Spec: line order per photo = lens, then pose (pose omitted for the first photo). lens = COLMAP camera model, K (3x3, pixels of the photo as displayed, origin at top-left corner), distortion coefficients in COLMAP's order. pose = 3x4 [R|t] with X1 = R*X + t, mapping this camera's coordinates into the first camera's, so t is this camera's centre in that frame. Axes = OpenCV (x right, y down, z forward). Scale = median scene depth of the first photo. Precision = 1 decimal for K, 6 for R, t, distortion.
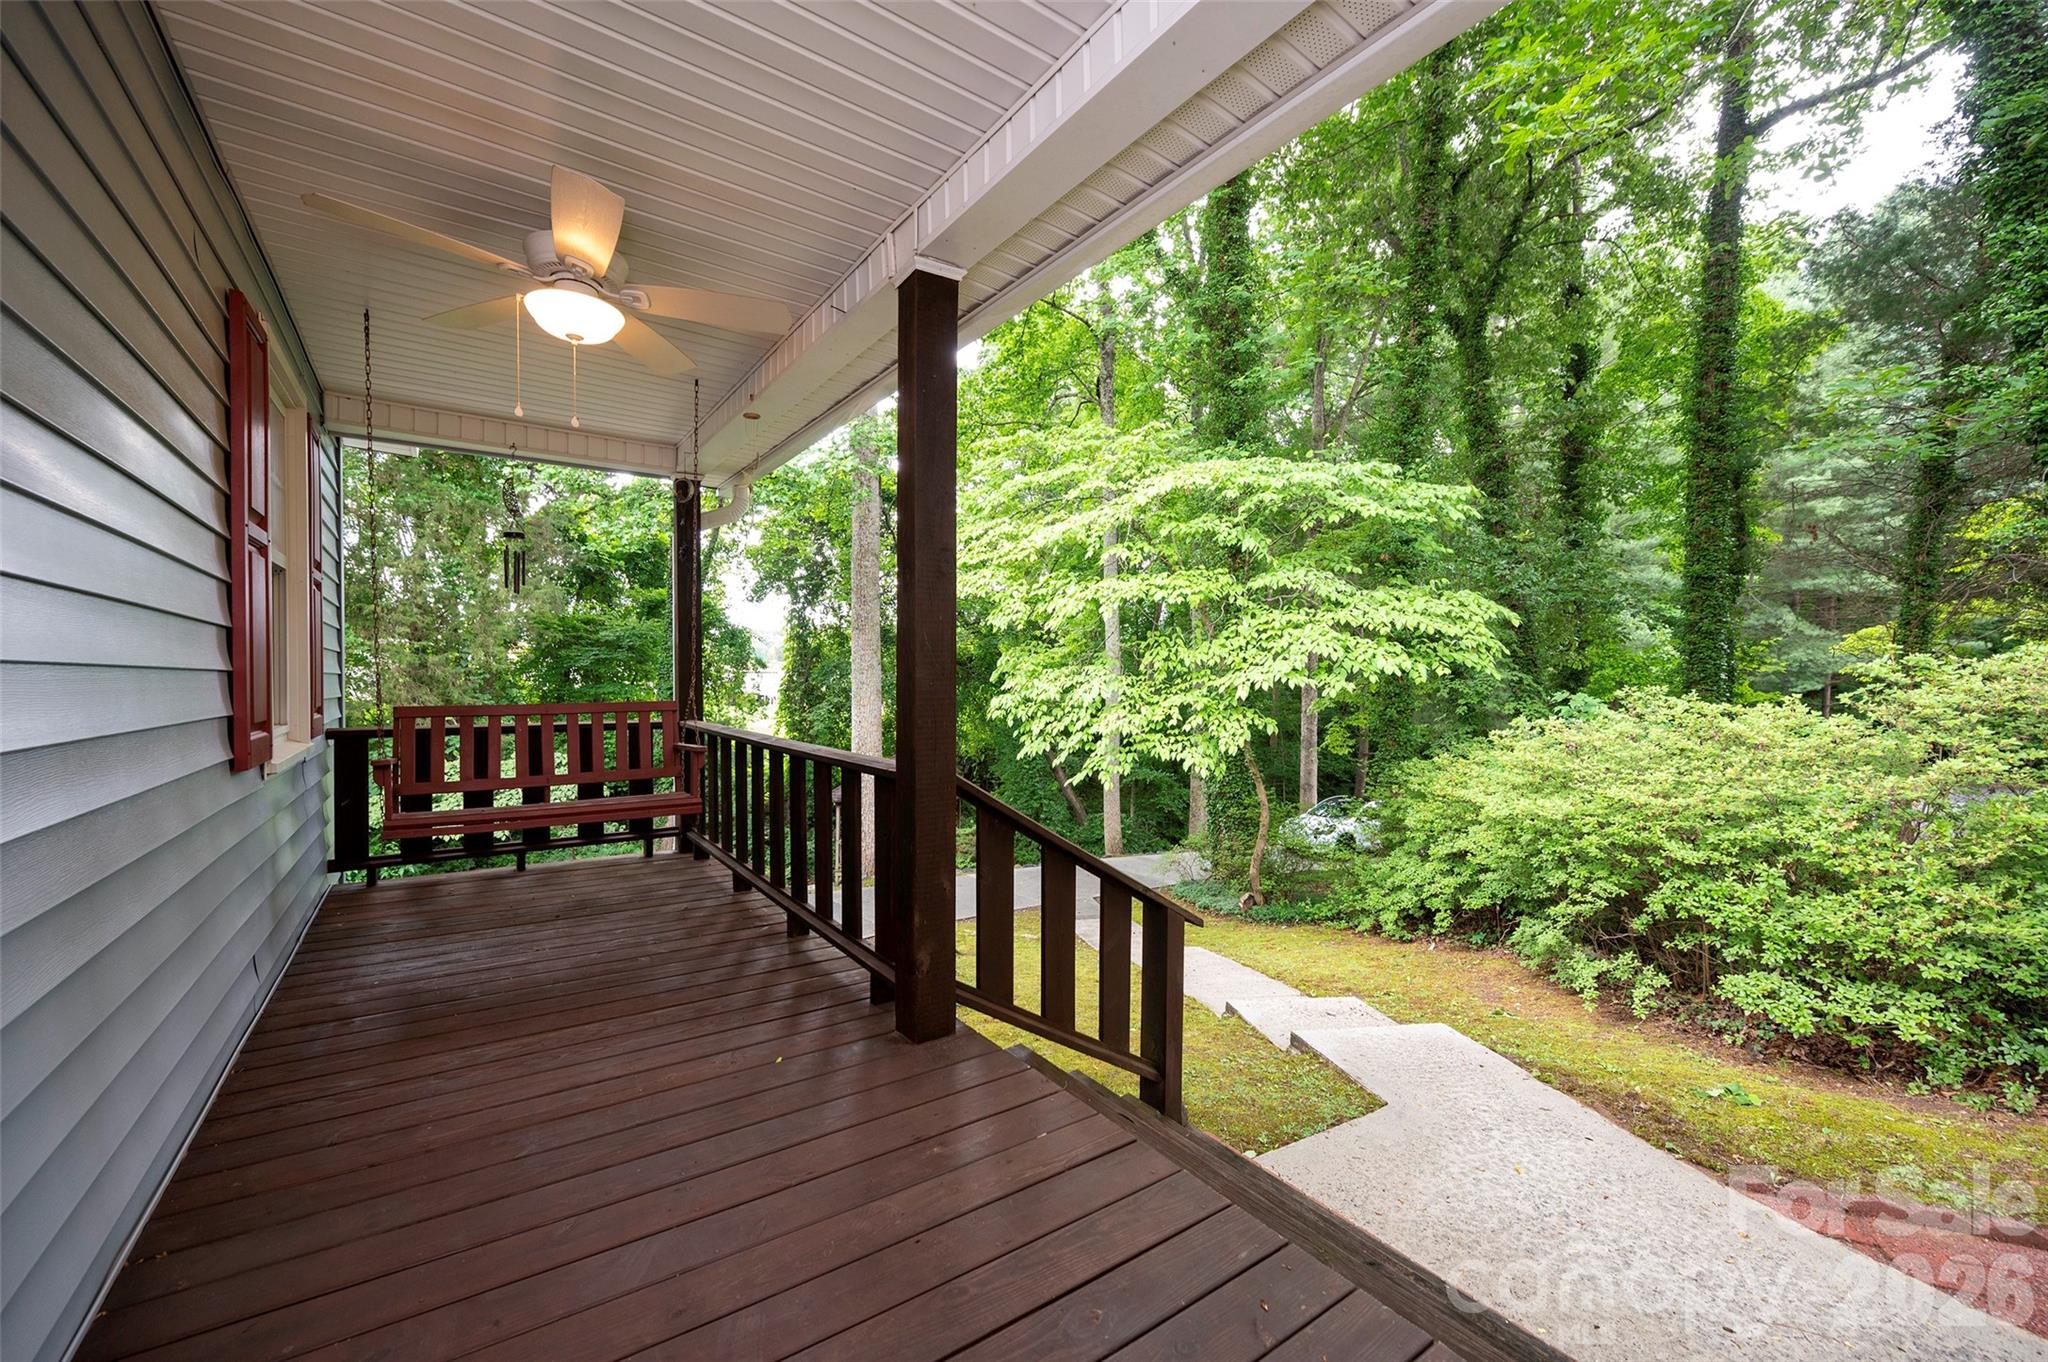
lens RADIAL K [[804.2, 0, 1027.4], [0, 804.2, 682.8], [0, 0, 1]] dist [-0.001271, 0.000206]
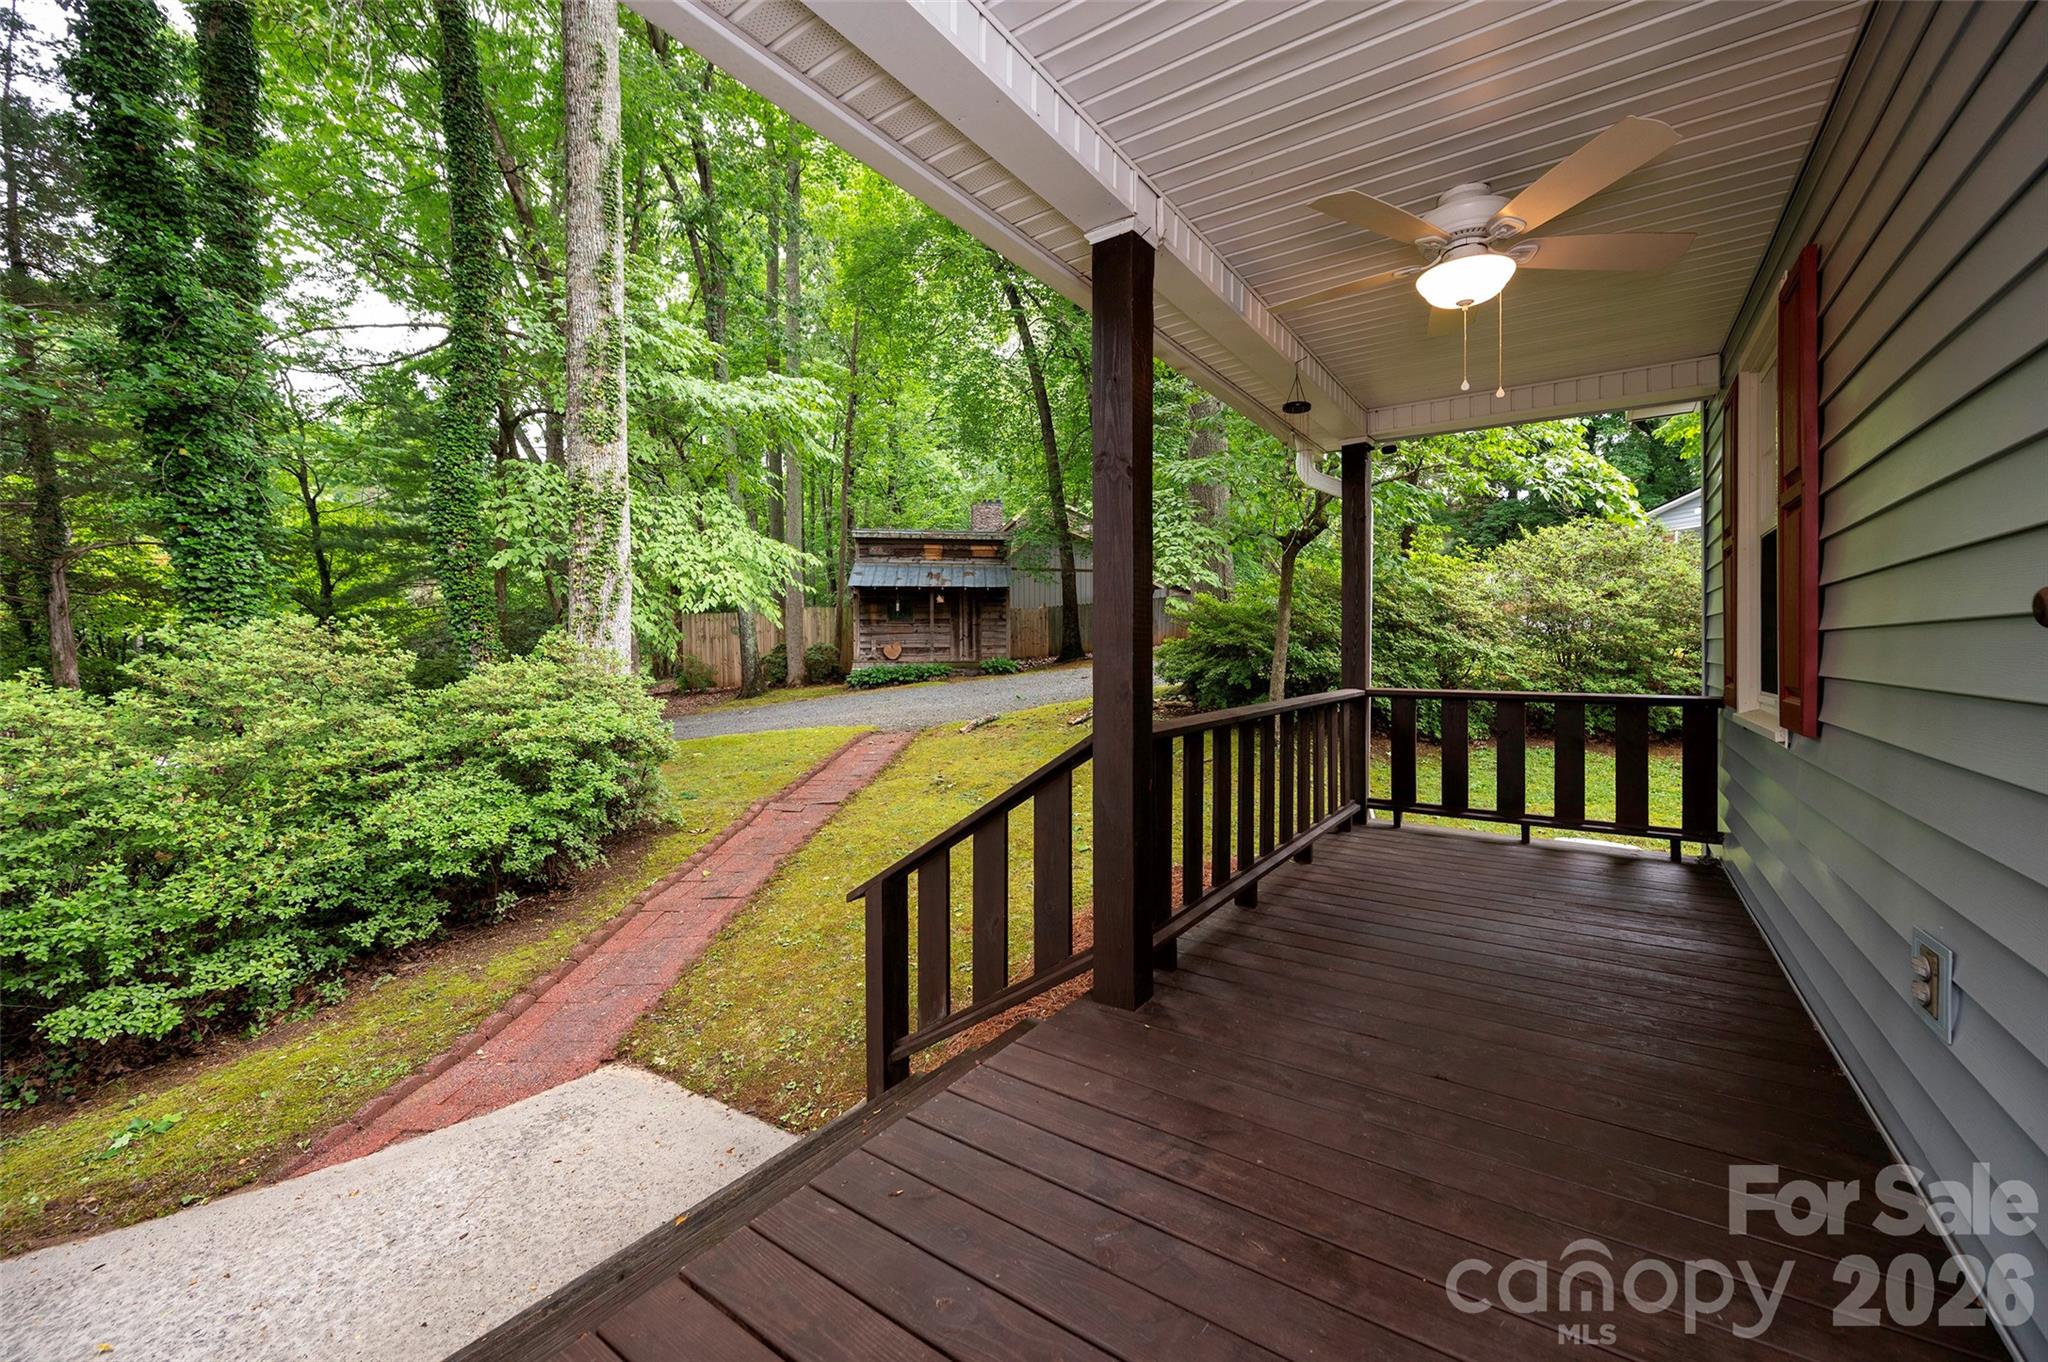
lens RADIAL K [[804.2, 0, 1055.1], [0, 804.2, 650.2], [0, 0, 1]] dist [-0.001271, 0.000206]
pose [[-0.366005, -0.002513, 0.930610, -0.273488], [0.008668, 0.999944, 0.006110, 0.001451], [-0.930573, 0.010303, -0.365963, 0.390930]]
